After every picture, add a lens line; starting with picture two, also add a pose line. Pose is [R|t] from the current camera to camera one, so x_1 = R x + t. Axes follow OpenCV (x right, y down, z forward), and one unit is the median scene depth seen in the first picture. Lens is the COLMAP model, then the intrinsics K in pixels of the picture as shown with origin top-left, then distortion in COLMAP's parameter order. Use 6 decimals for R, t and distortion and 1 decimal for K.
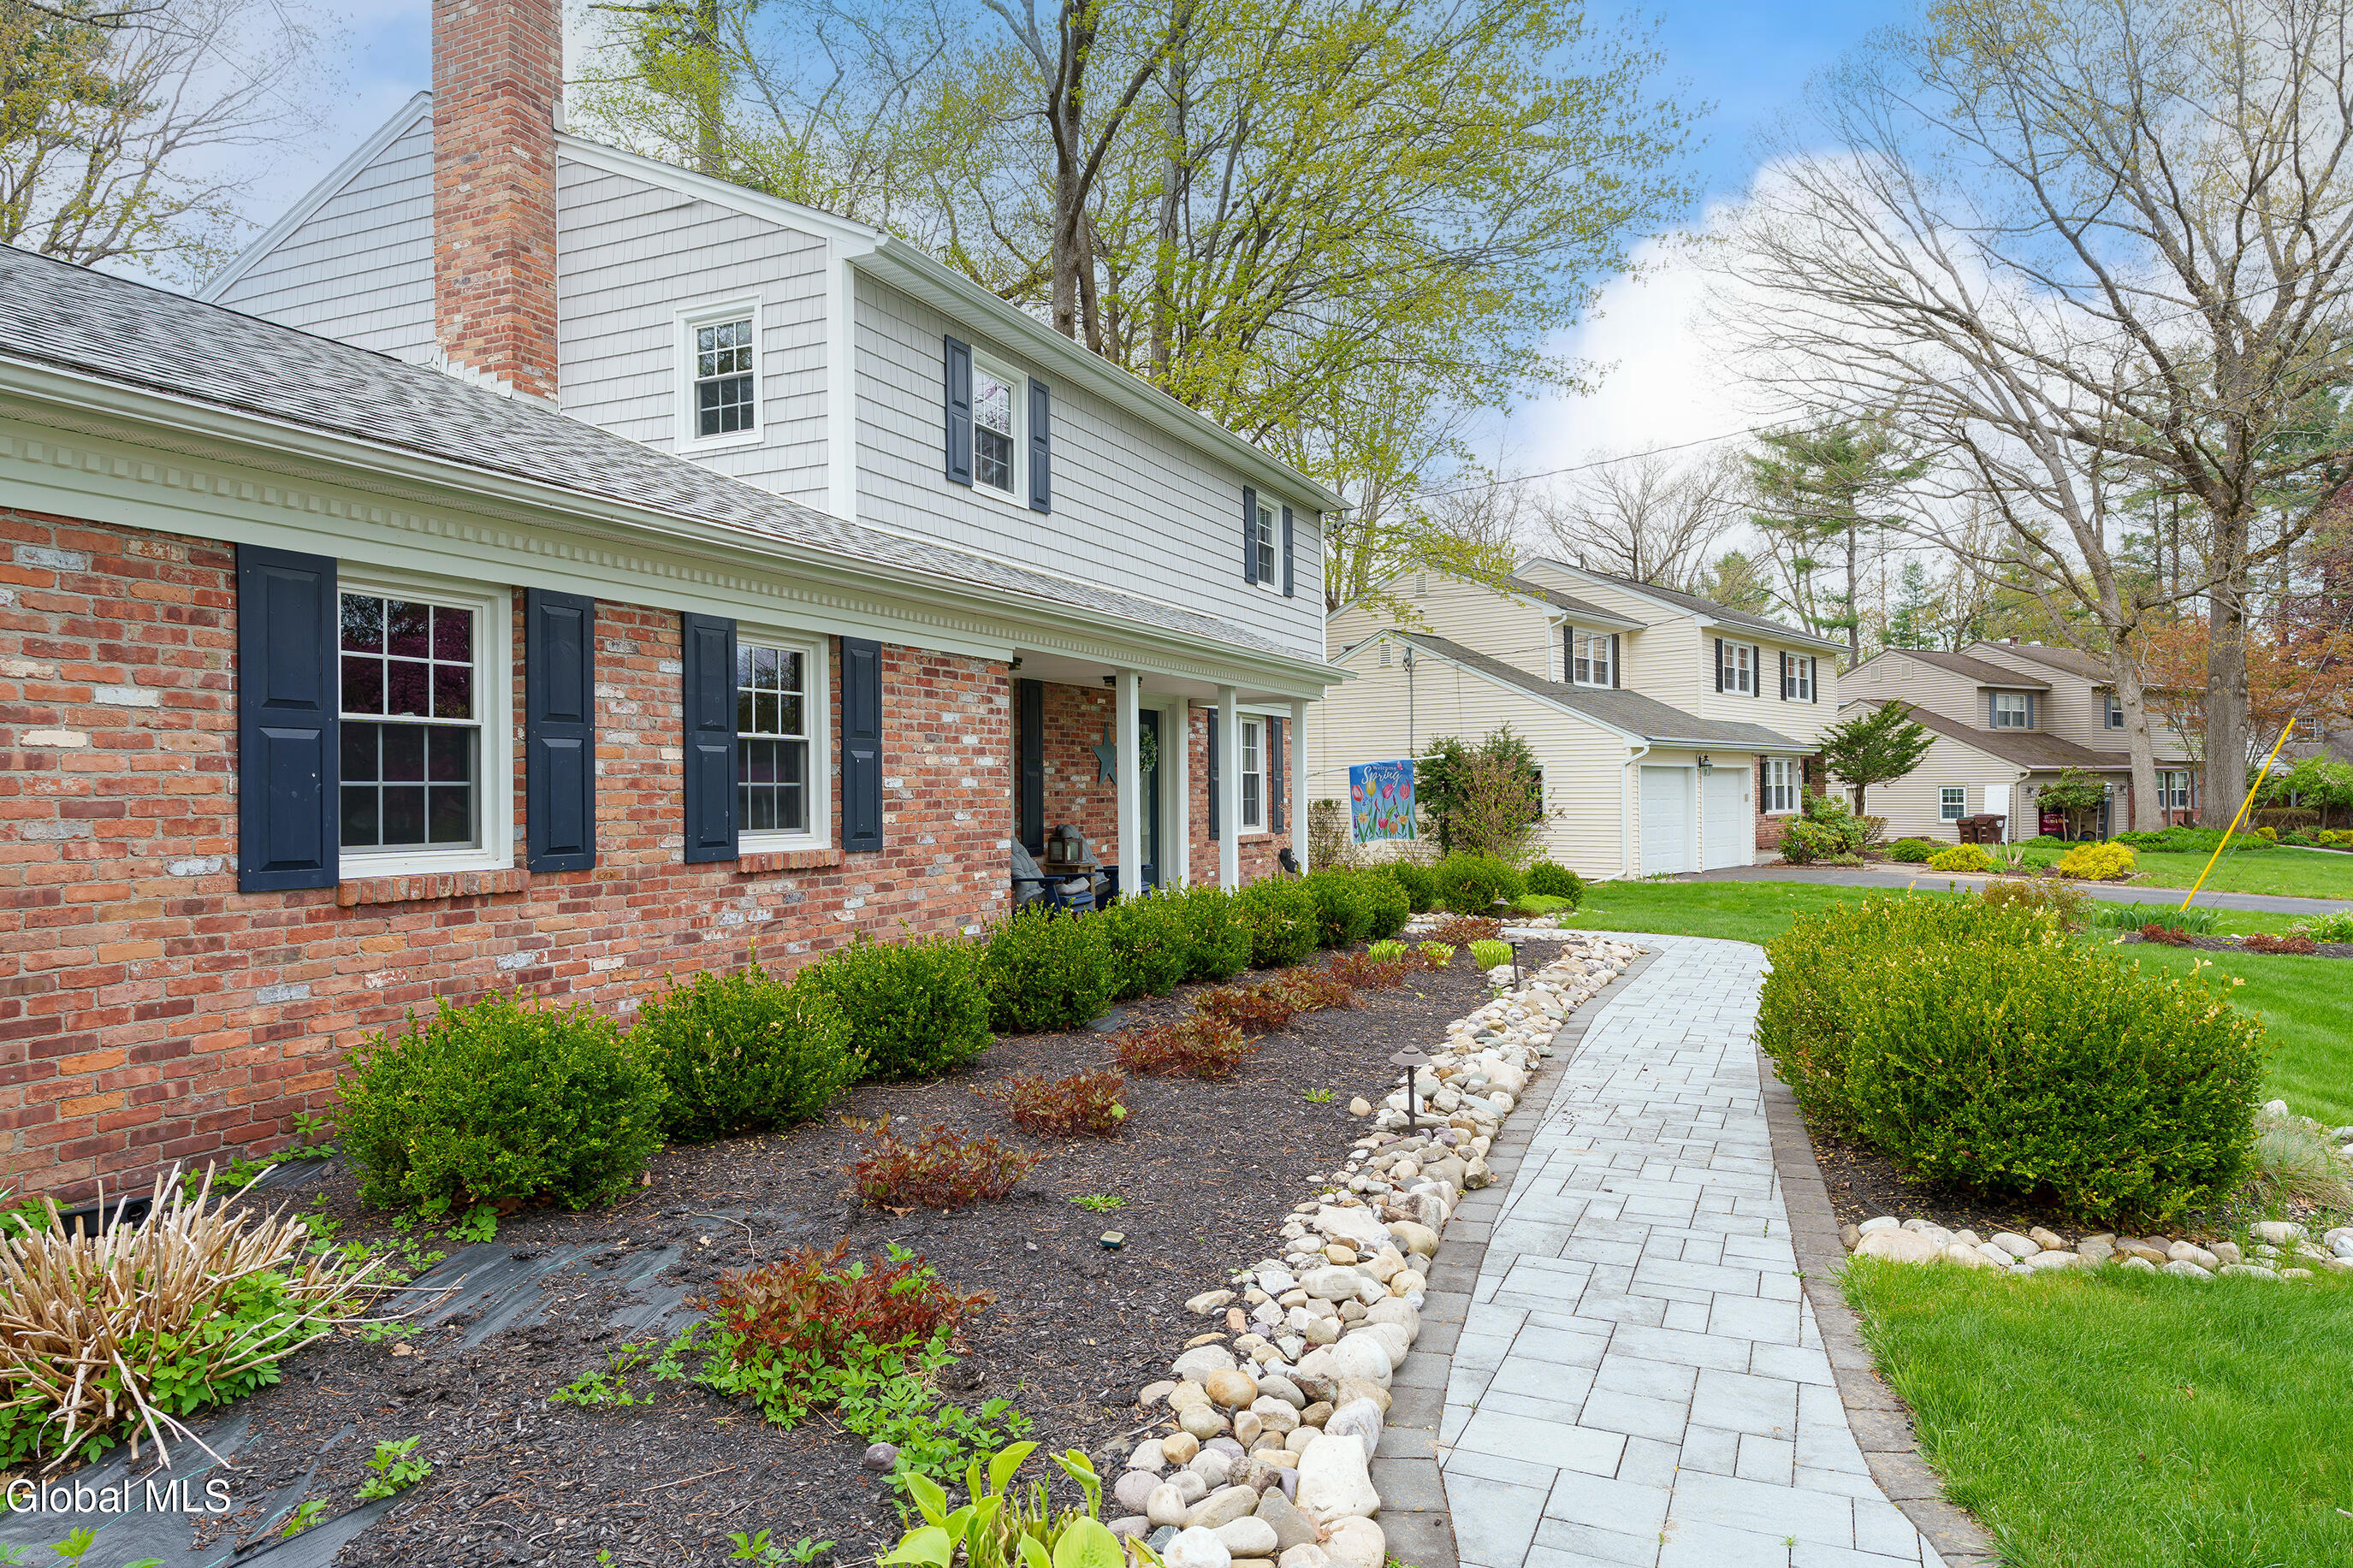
lens RADIAL K [[1480.1, 0, 1177.7], [0, 1480.1, 788.5], [0, 0, 1]] dist [0.008956, 0.000555]
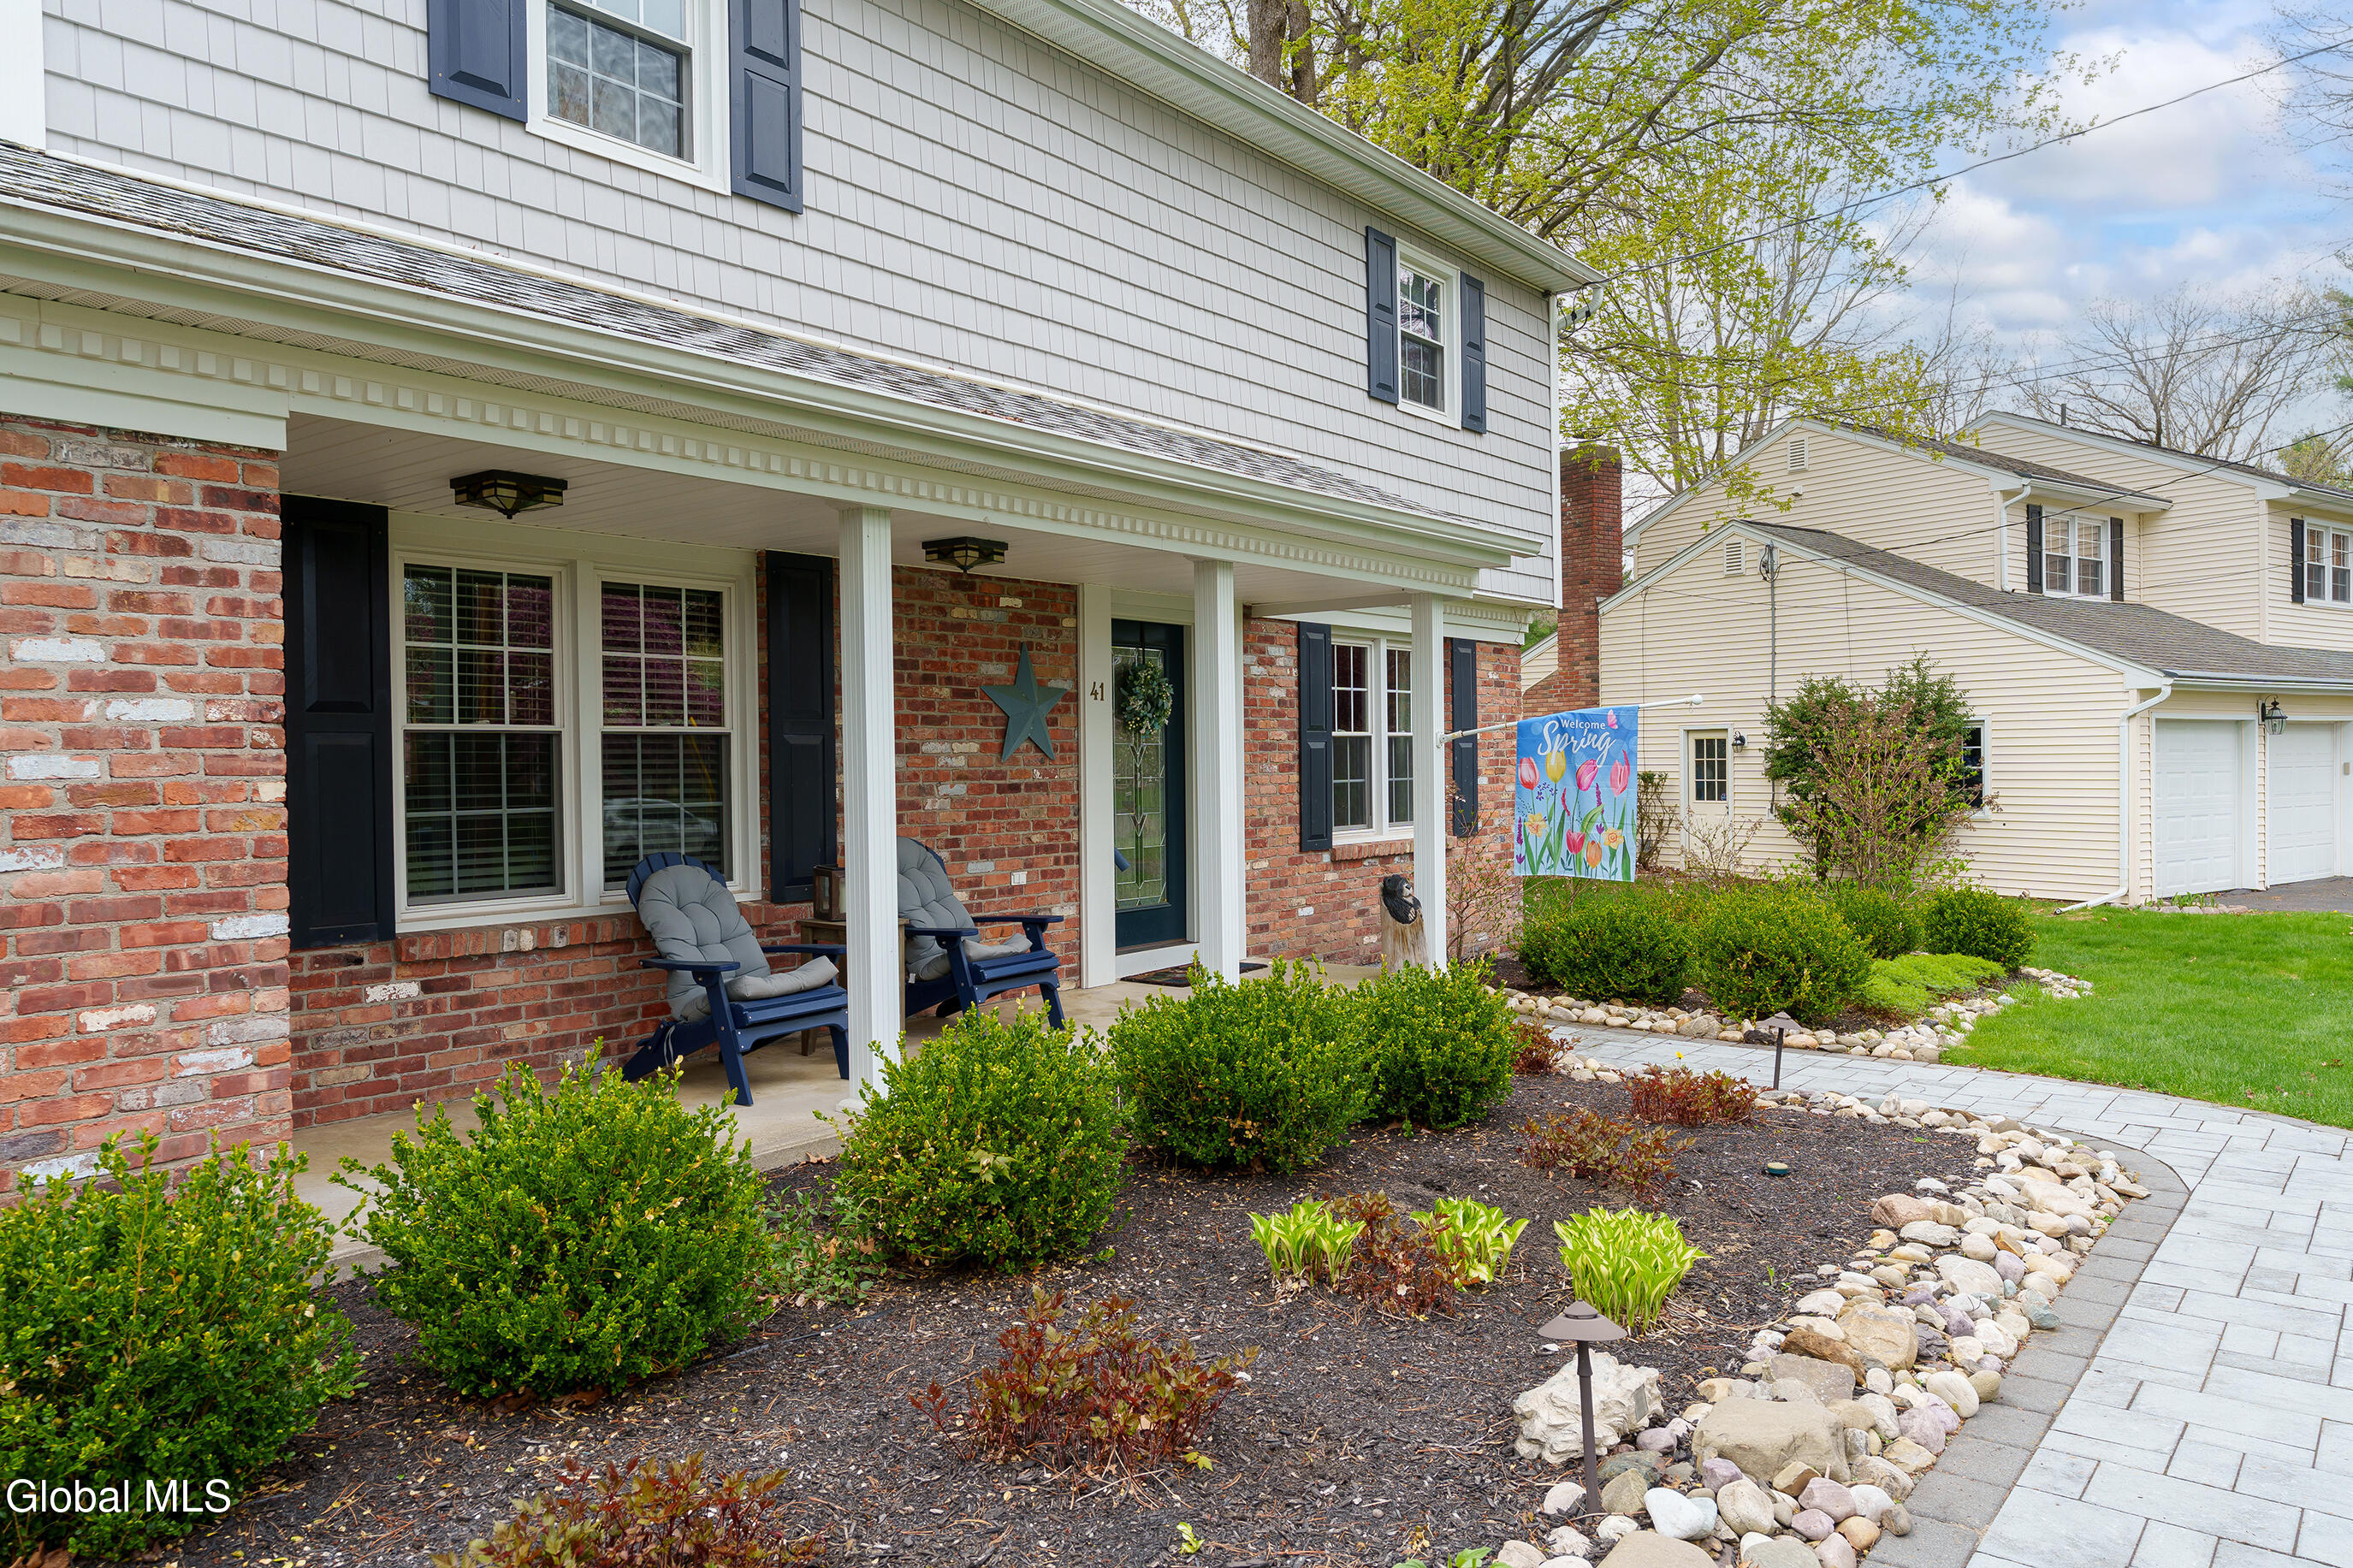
lens RADIAL K [[1623.5, 0, 1170.1], [0, 1623.5, 783.2], [0, 0, 1]] dist [0.005289, 0.000335]
pose [[0.969622, 0.001413, -0.244605, 0.158467], [0.003204, 0.999824, 0.018475, -0.004724], [0.244588, -0.018697, 0.969447, 0.478239]]
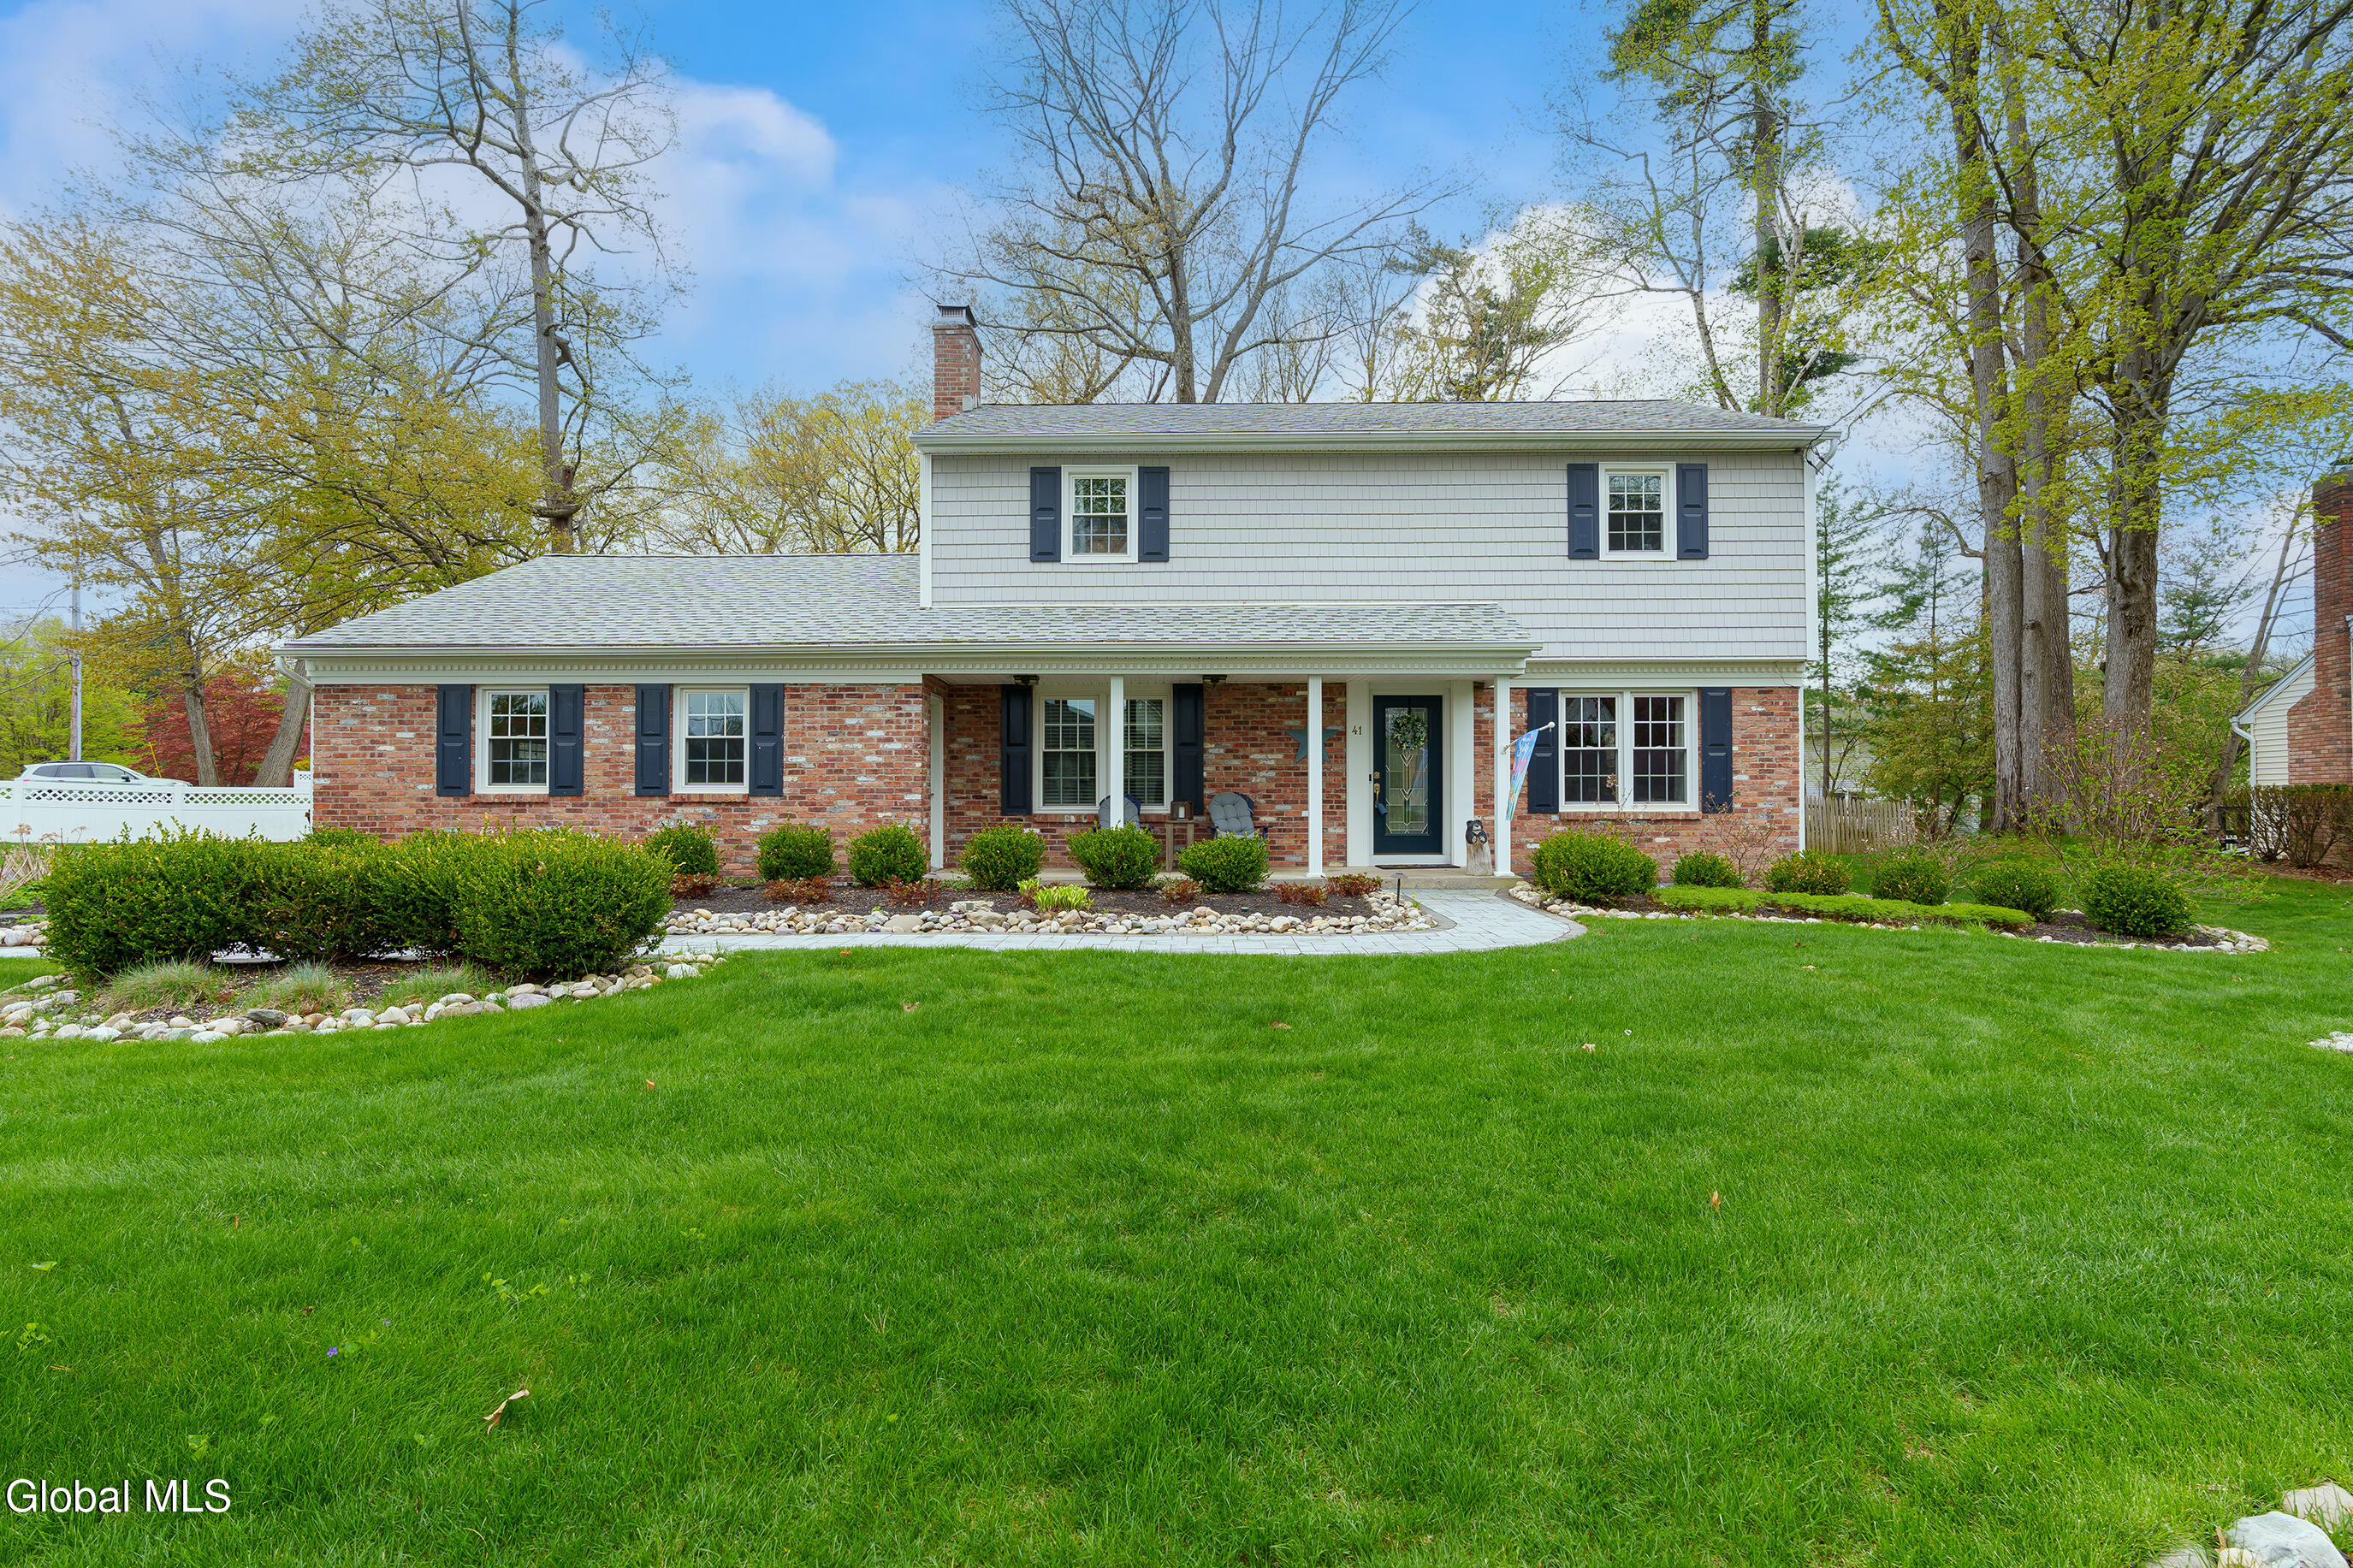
lens RADIAL K [[1191.1, 0, 1181.3], [0, 1191.1, 792.6], [0, 0, 1]] dist [-0.009386, 0.004476]
pose [[0.398673, 0.008181, -0.917057, 0.875099], [0.000038, 0.999960, 0.008937, 0.015726], [0.917093, -0.003598, 0.398657, 0.551026]]
